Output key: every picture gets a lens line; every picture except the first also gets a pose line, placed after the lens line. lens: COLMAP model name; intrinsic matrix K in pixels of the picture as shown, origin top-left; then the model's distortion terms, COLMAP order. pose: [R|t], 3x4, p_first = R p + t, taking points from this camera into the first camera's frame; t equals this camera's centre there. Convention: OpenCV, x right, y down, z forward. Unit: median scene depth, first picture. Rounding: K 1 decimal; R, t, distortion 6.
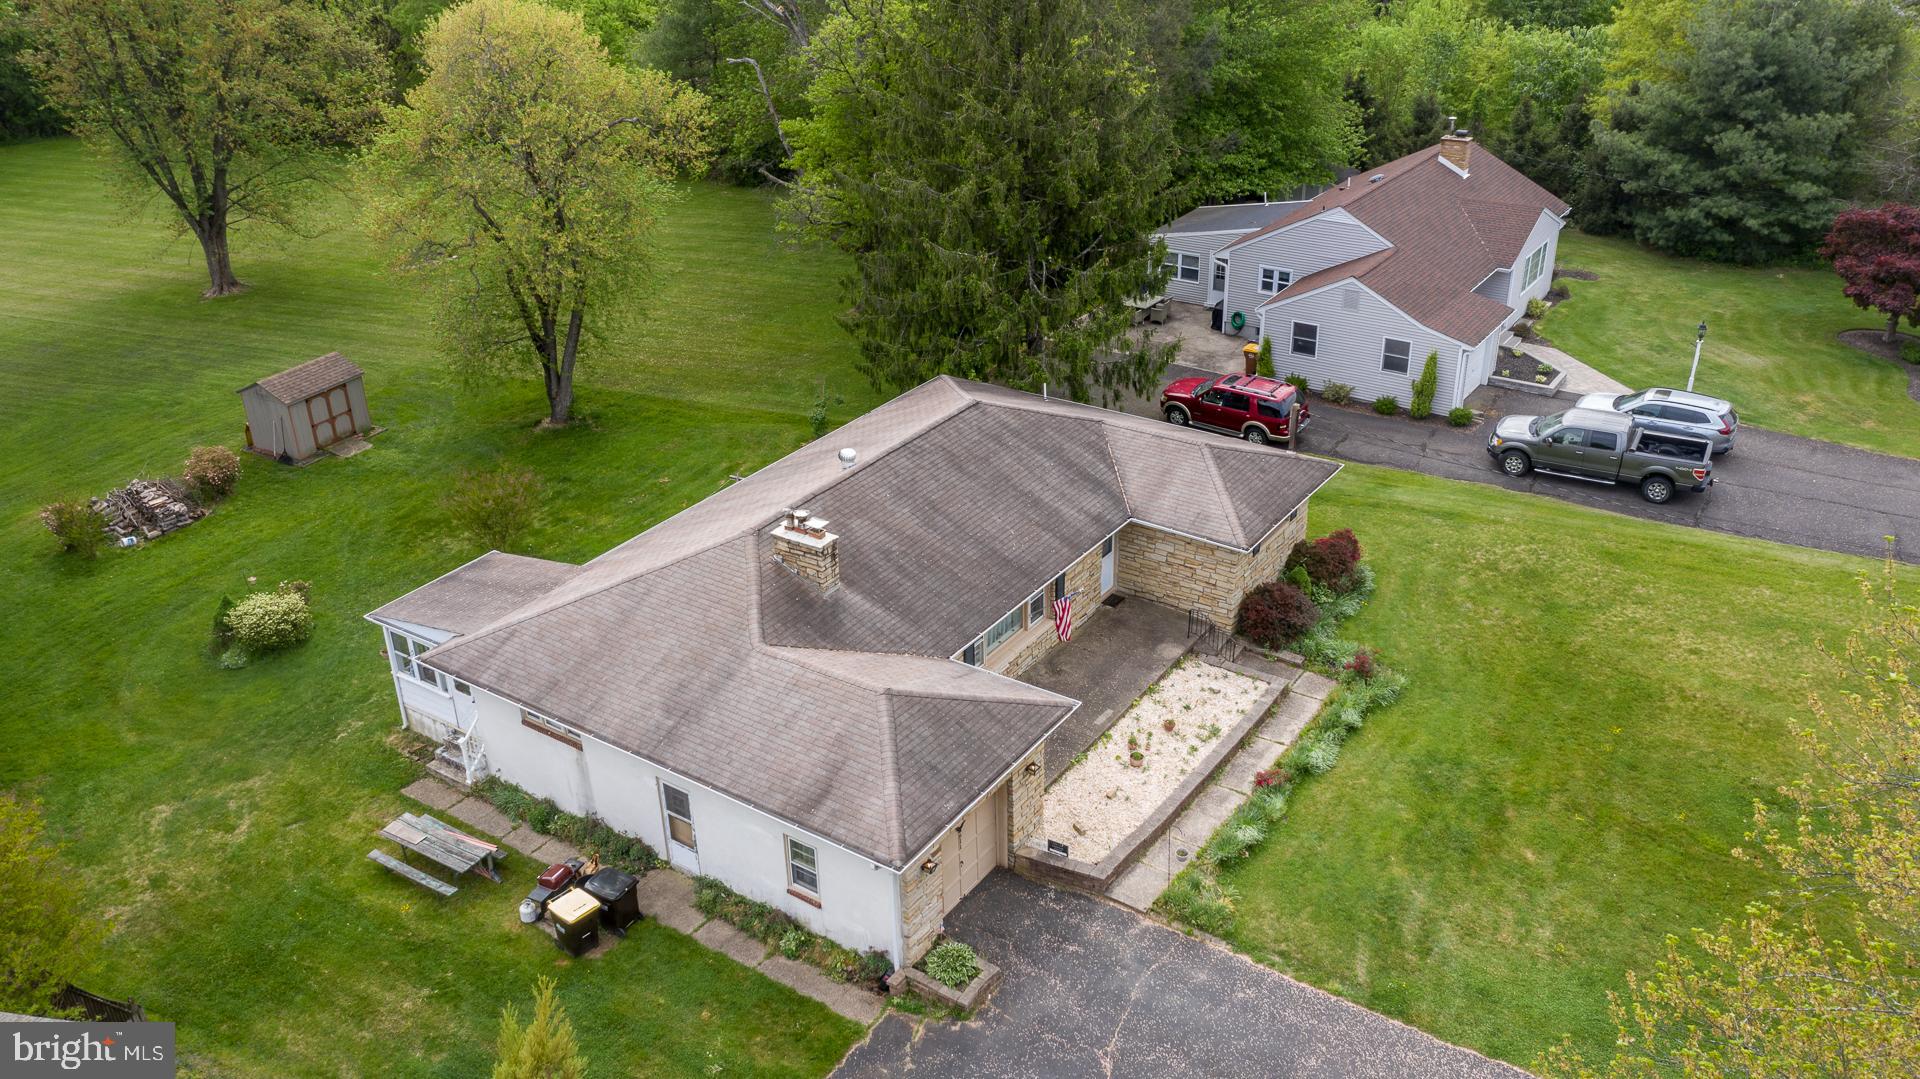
lens RADIAL K [[1515.7, 0, 955.3], [0, 1515.7, 541.0], [0, 0, 1]] dist [-0.026714, 0.014466]
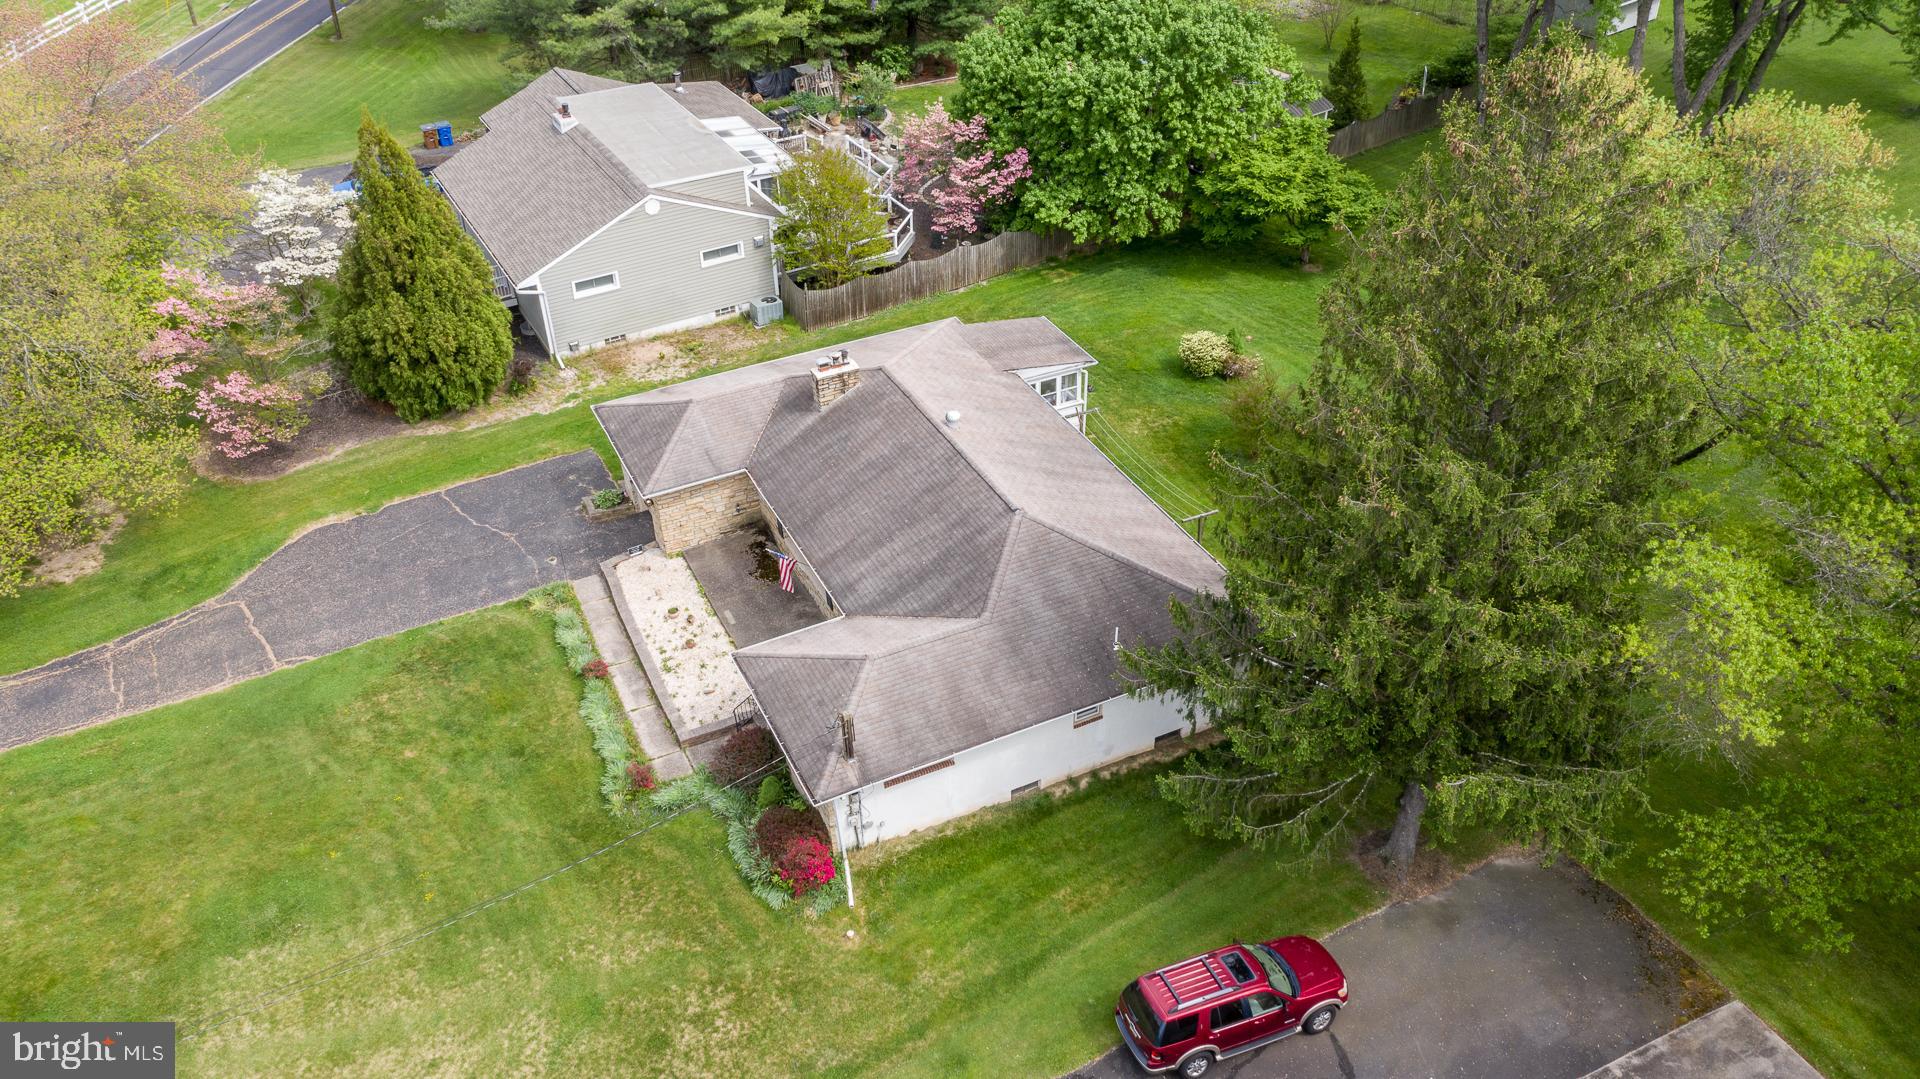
lens RADIAL K [[1515.7, 0, 956.9], [0, 1515.7, 537.3], [0, 0, 1]] dist [-0.026714, 0.014466]
pose [[-0.497612, 0.531917, -0.685162, 0.779221], [-0.361714, 0.590693, 0.721280, -0.845396], [0.788381, 0.606750, -0.101534, 1.151725]]
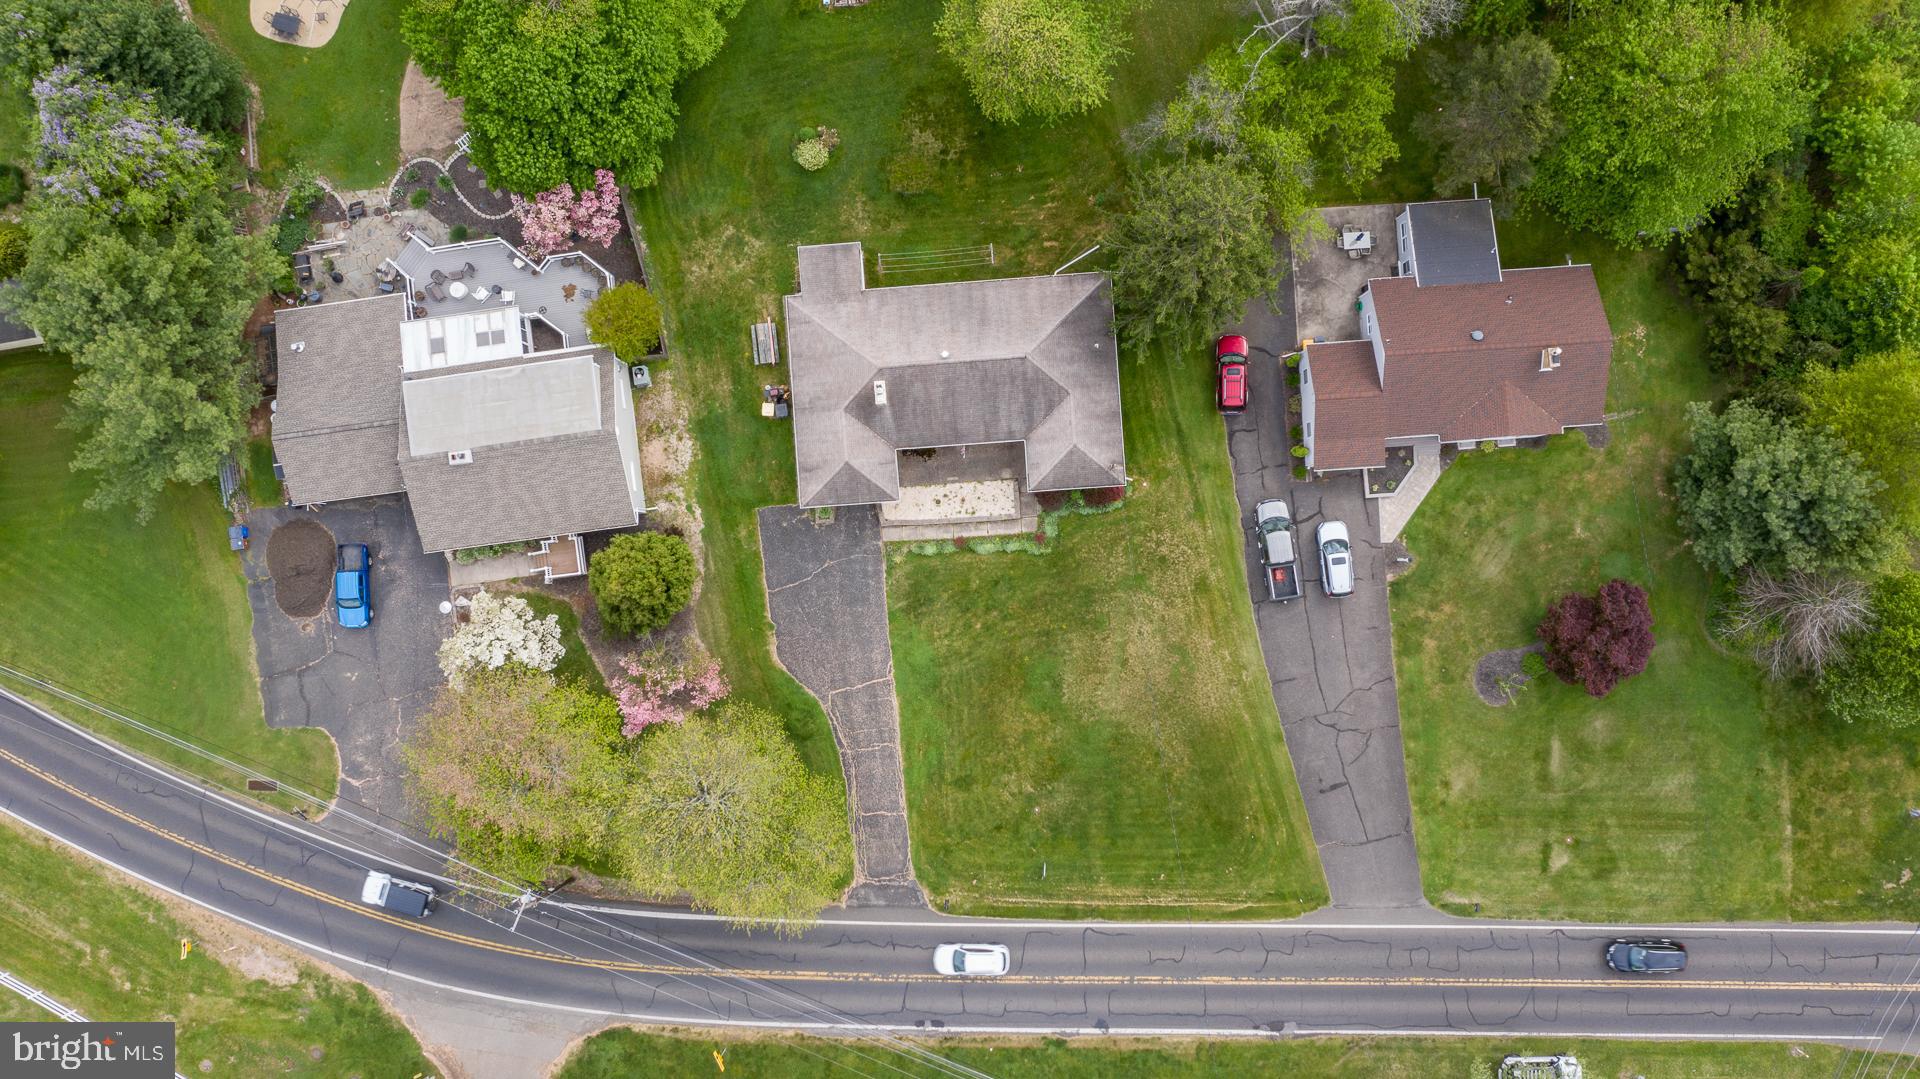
lens RADIAL K [[1515.7, 0, 957.9], [0, 1515.7, 547.0], [0, 0, 1]] dist [-0.026714, 0.014466]
pose [[0.622710, 0.782436, 0.005162, 0.173966], [-0.348359, 0.271325, 0.897234, -2.168900], [0.700628, -0.560515, 0.441525, -0.263209]]
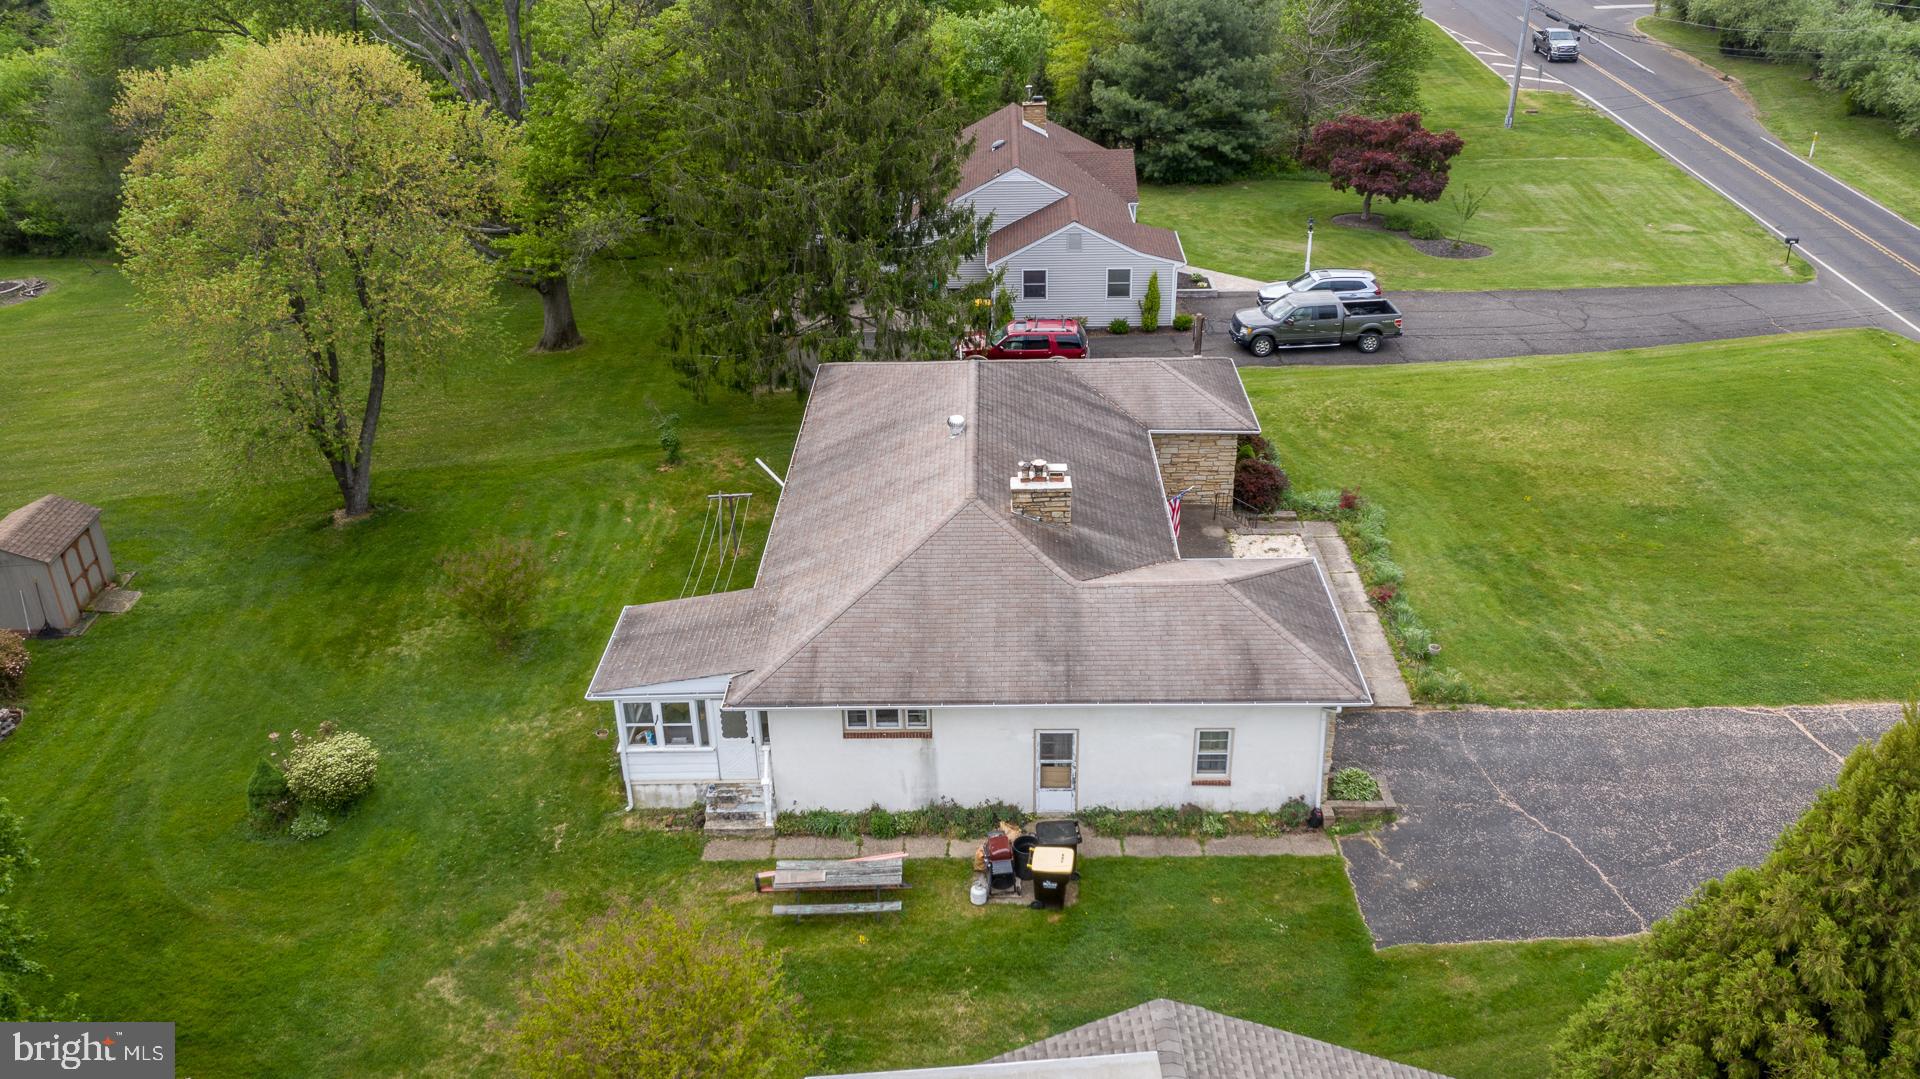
lens RADIAL K [[1515.7, 0, 957.3], [0, 1515.7, 521.9], [0, 0, 1]] dist [-0.026714, 0.014466]
pose [[0.835343, -0.236993, 0.496020, -0.593715], [0.251042, 0.967177, 0.039328, -0.029712], [-0.489060, 0.091669, 0.867420, 0.090217]]
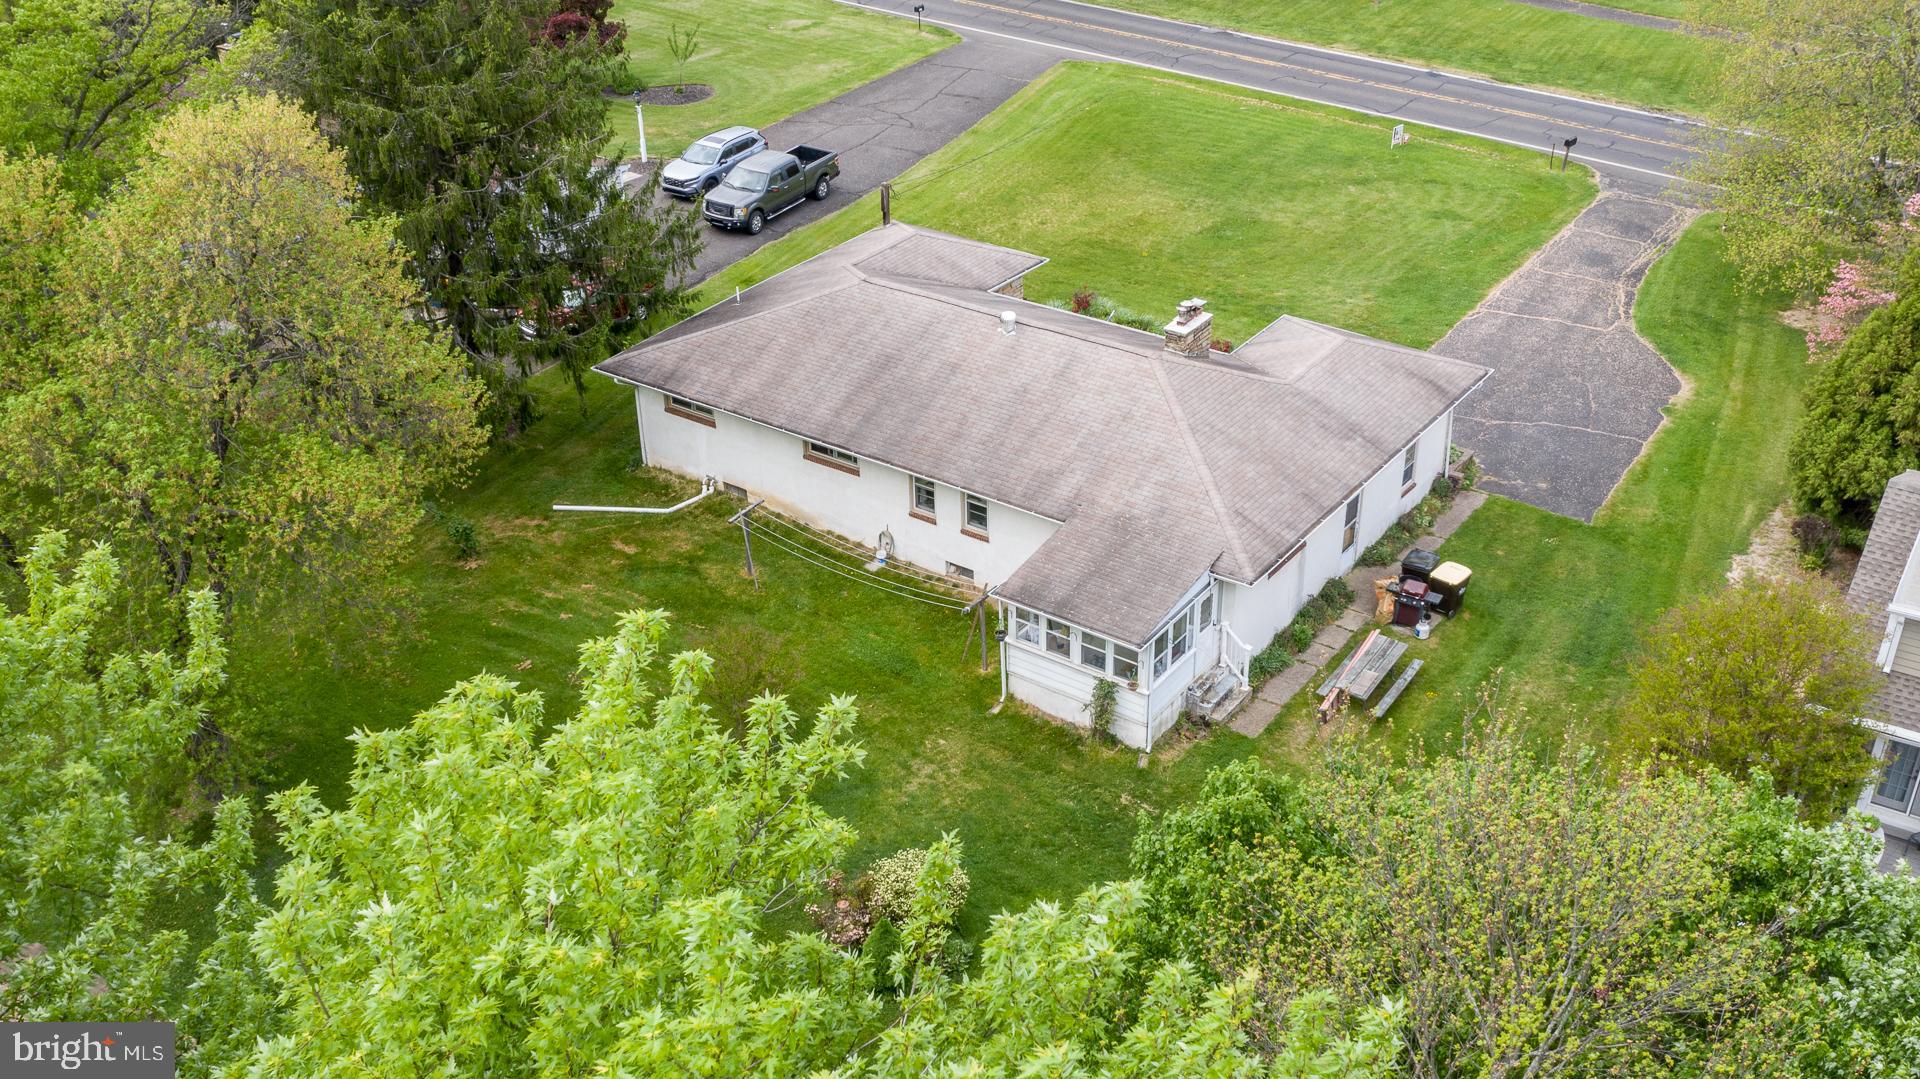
lens RADIAL K [[1879.3, 0, 955.6], [0, 1879.3, 560.0], [0, 0, 1]] dist [-0.027184, 0.000000]
pose [[0.032926, -0.491638, 0.870177, -1.252612], [0.472901, 0.774686, 0.419793, -0.476585], [-0.880500, 0.397686, 0.258003, 0.743592]]
